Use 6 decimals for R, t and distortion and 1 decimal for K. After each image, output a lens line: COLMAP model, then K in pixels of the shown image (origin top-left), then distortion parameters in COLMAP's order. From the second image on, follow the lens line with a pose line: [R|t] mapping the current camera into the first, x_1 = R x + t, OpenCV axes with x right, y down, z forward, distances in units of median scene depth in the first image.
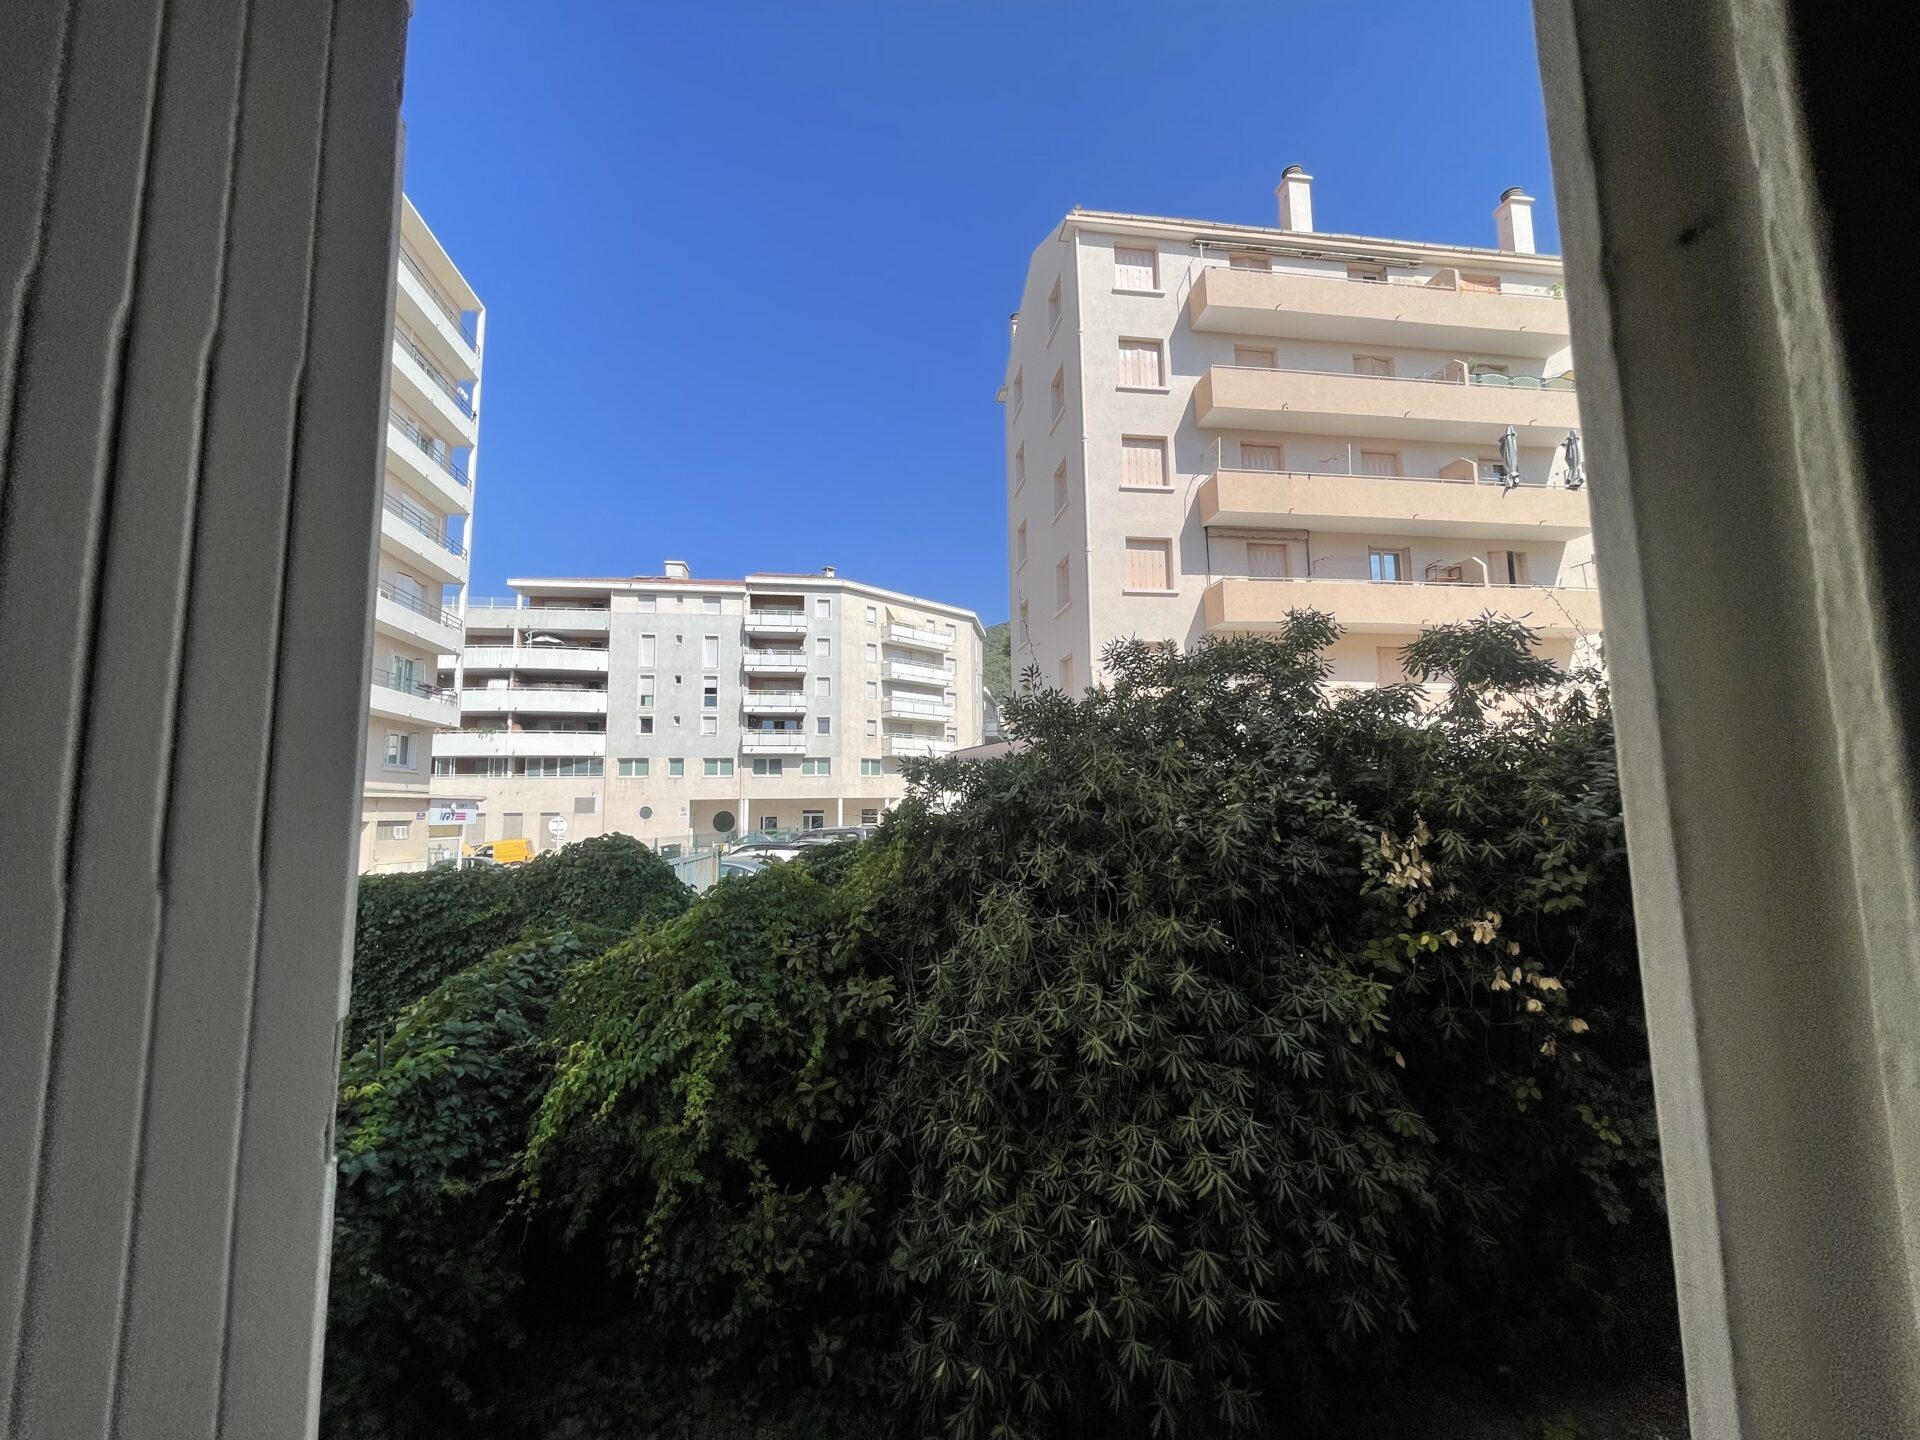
lens RADIAL K [[774.0, 0, 973.5], [0, 774.0, 730.1], [0, 0, 1]] dist [-0.000211, -0.000063]
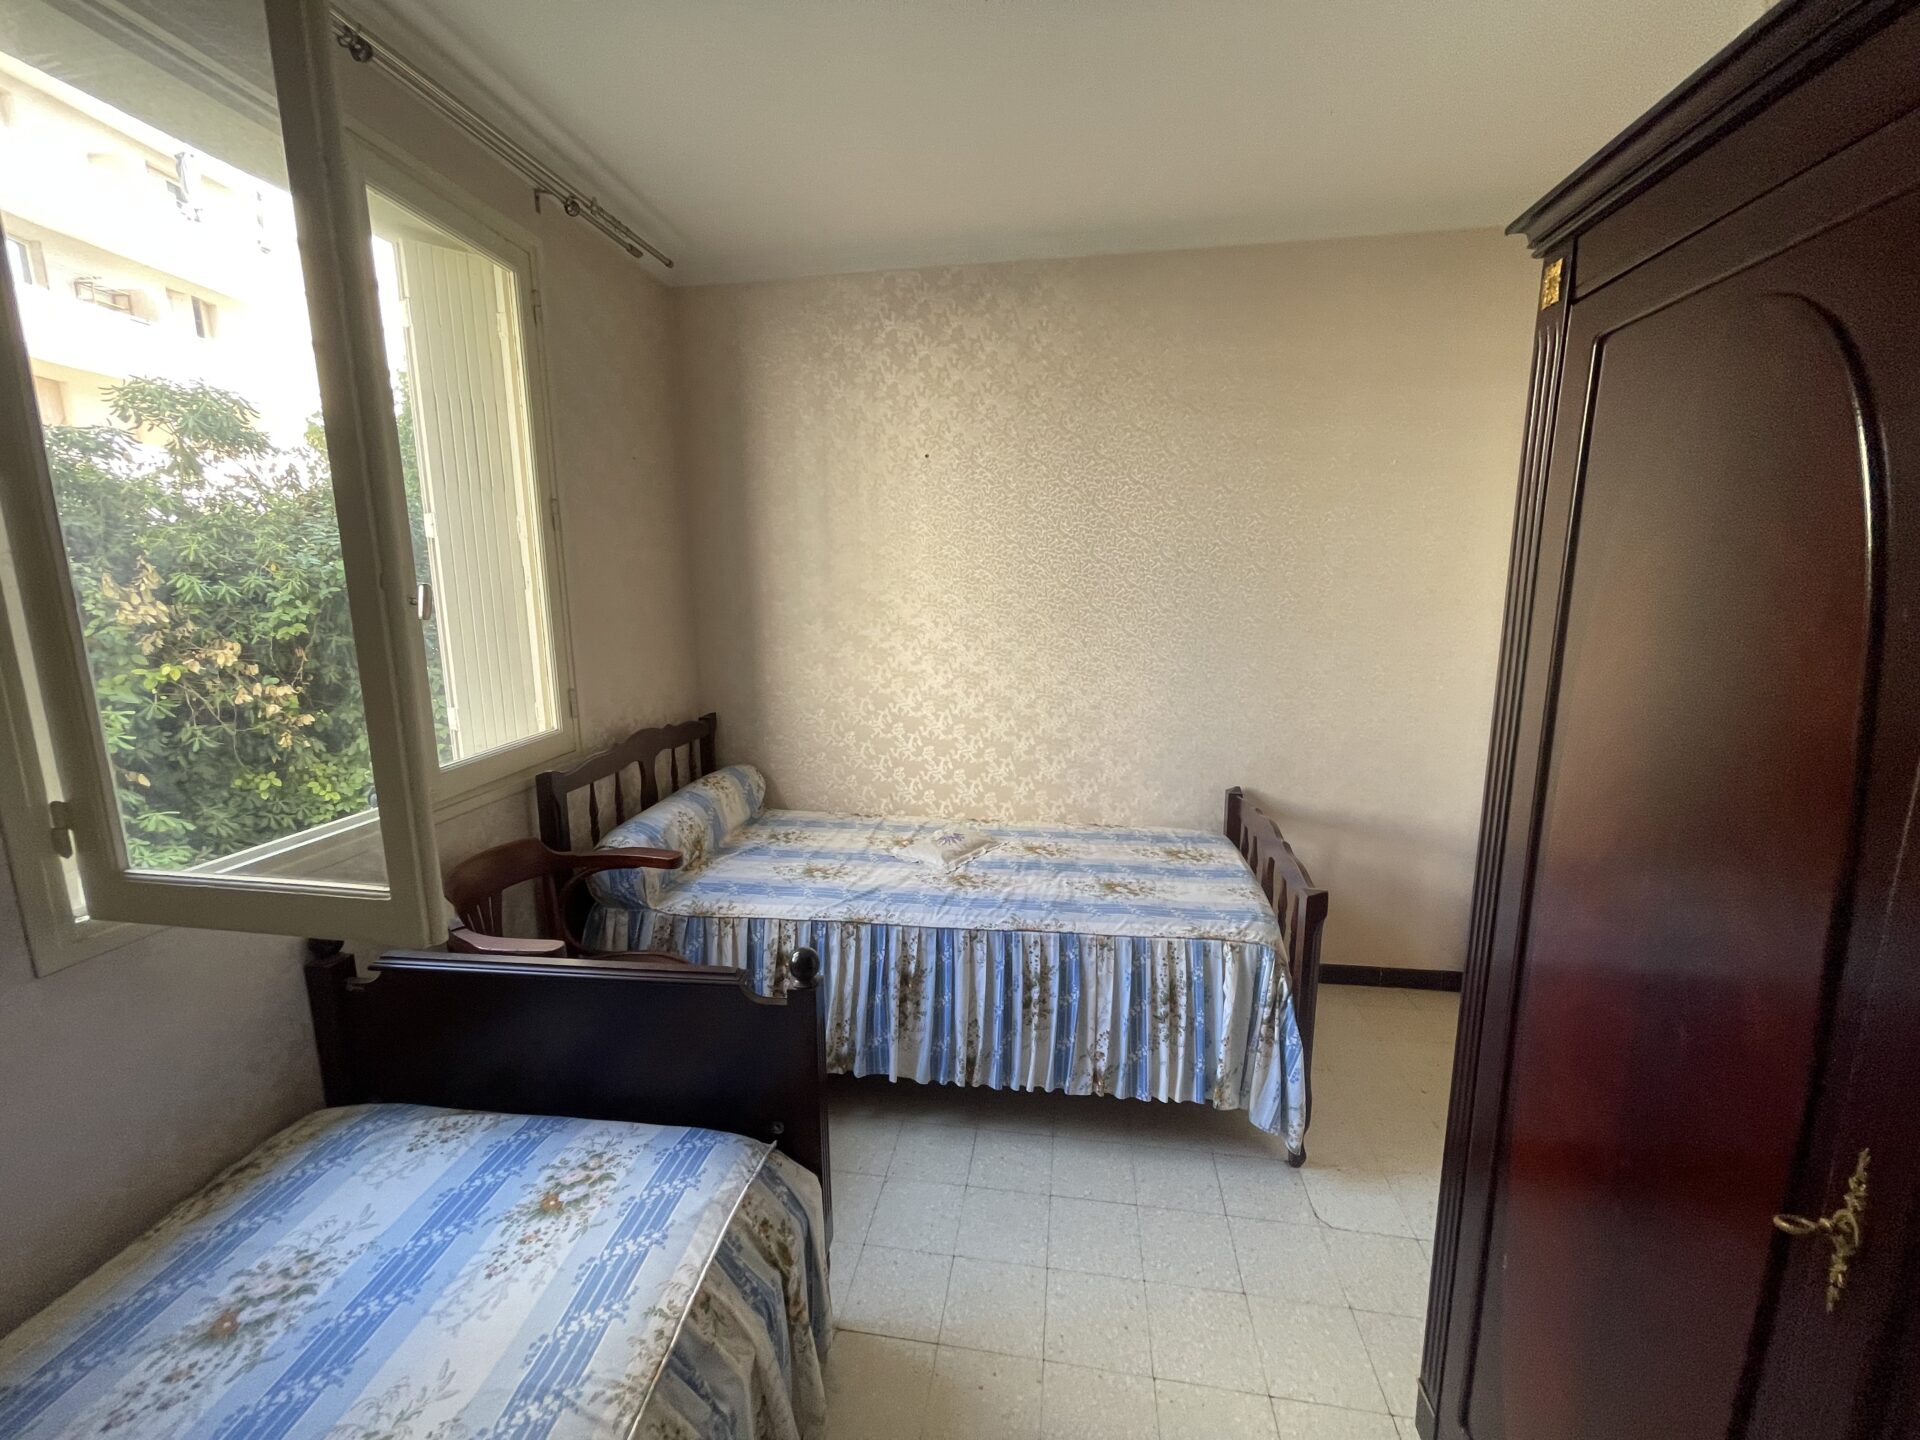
lens RADIAL K [[774.0, 0, 951.7], [0, 774.0, 720.1], [0, 0, 1]] dist [-0.000211, -0.000063]
pose [[0.200642, -0.149588, 0.968177, -0.274219], [-0.098752, 0.980152, 0.171903, 0.035233], [-0.974675, -0.130101, 0.181888, -0.311037]]
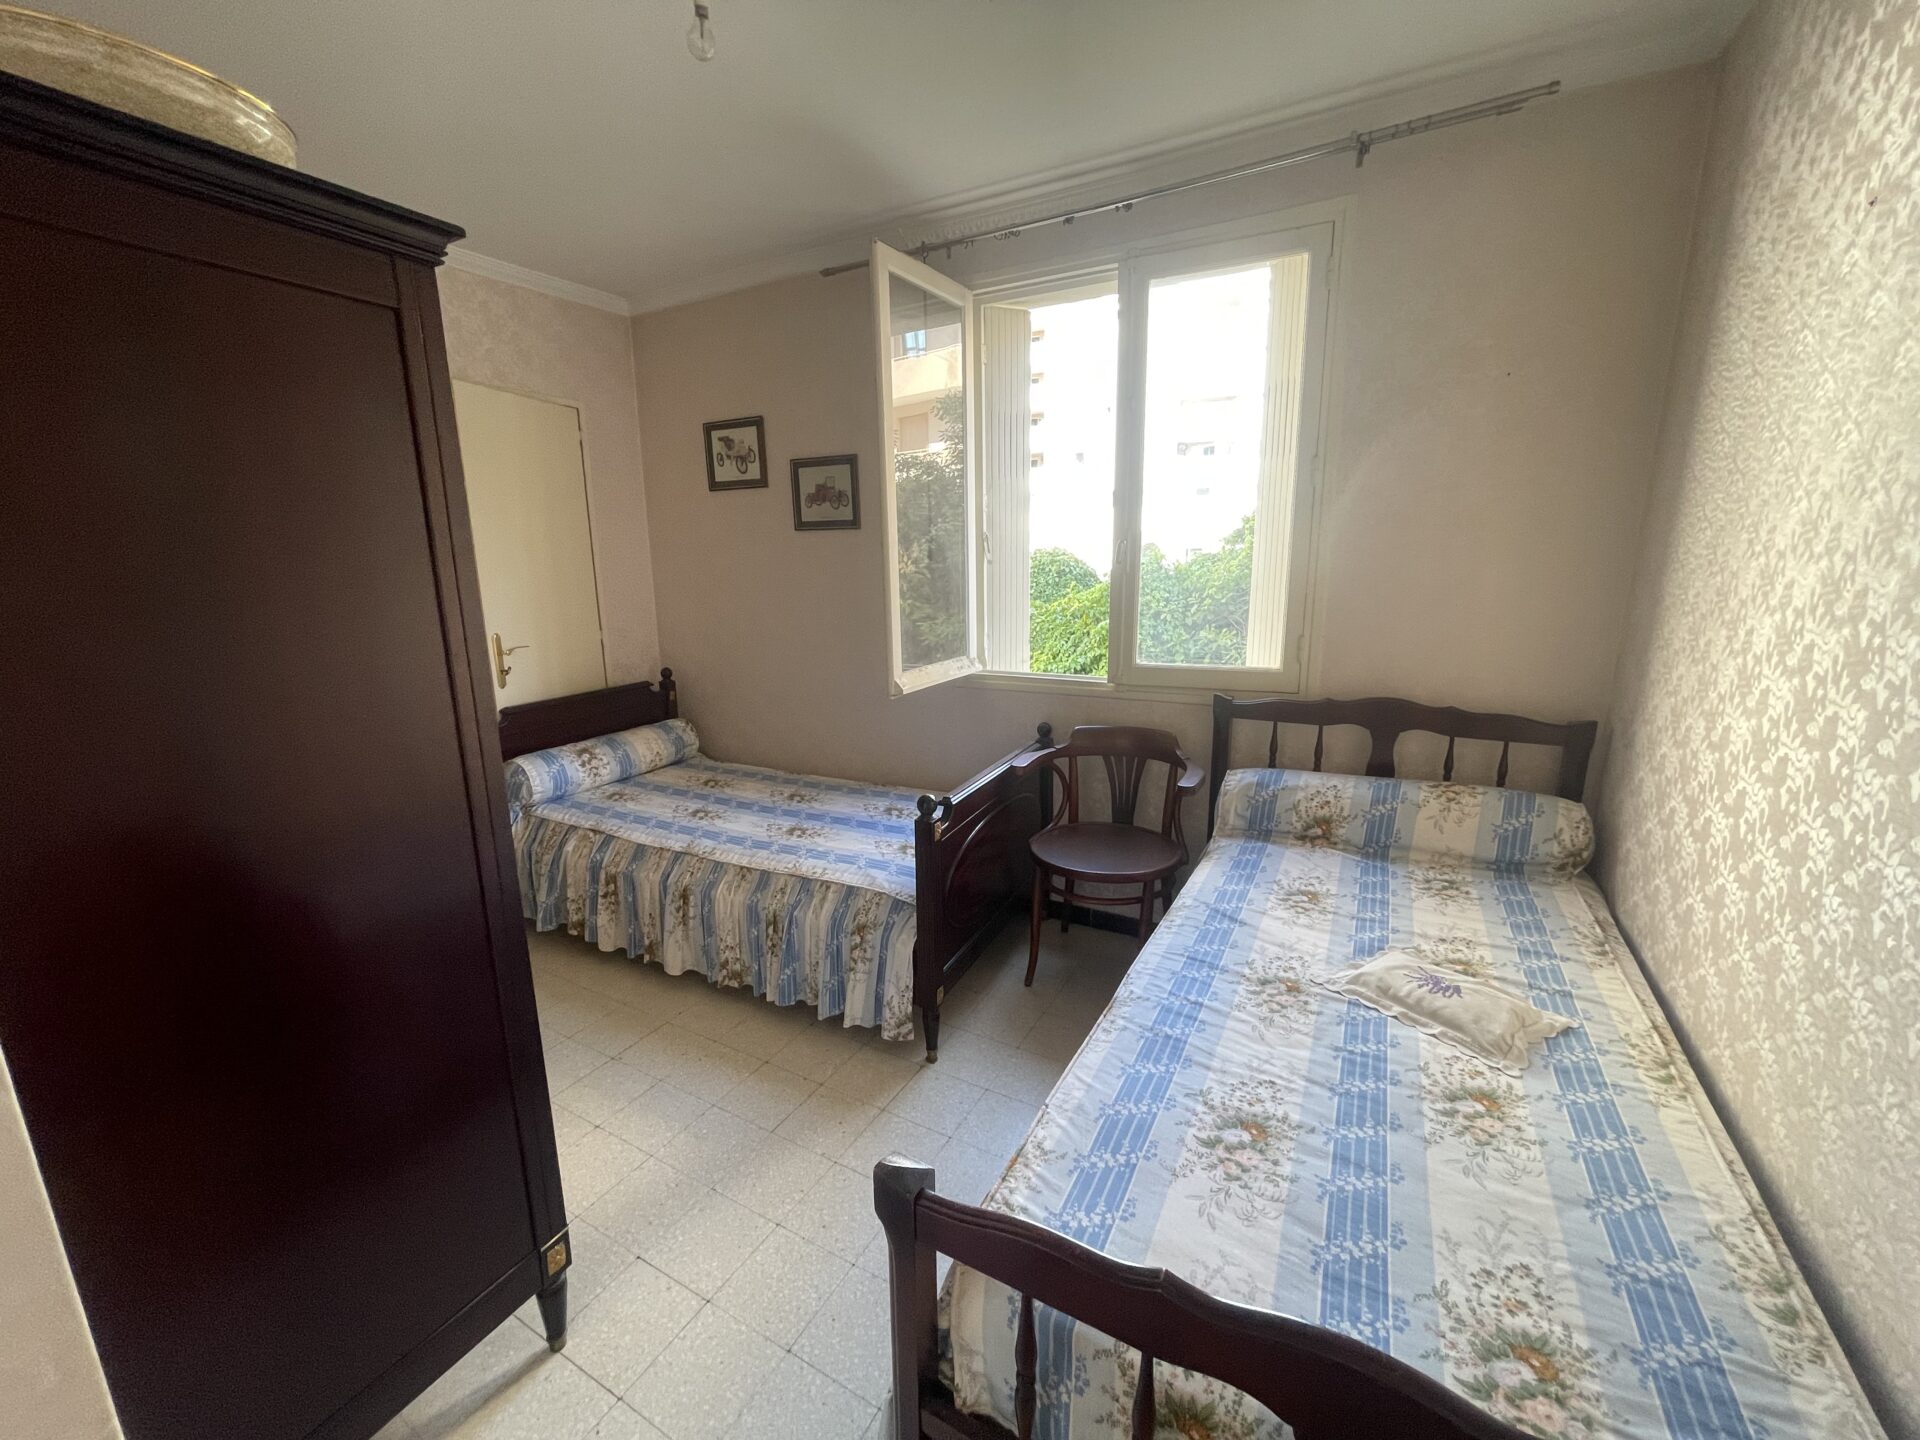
lens RADIAL K [[774.0, 0, 947.9], [0, 774.0, 720.8], [0, 0, 1]] dist [-0.000211, -0.000063]
pose [[0.845352, 0.117471, -0.521134, 0.252117], [0.059542, 0.948726, 0.310441, -0.001652], [0.530881, -0.293461, 0.795013, -0.558504]]
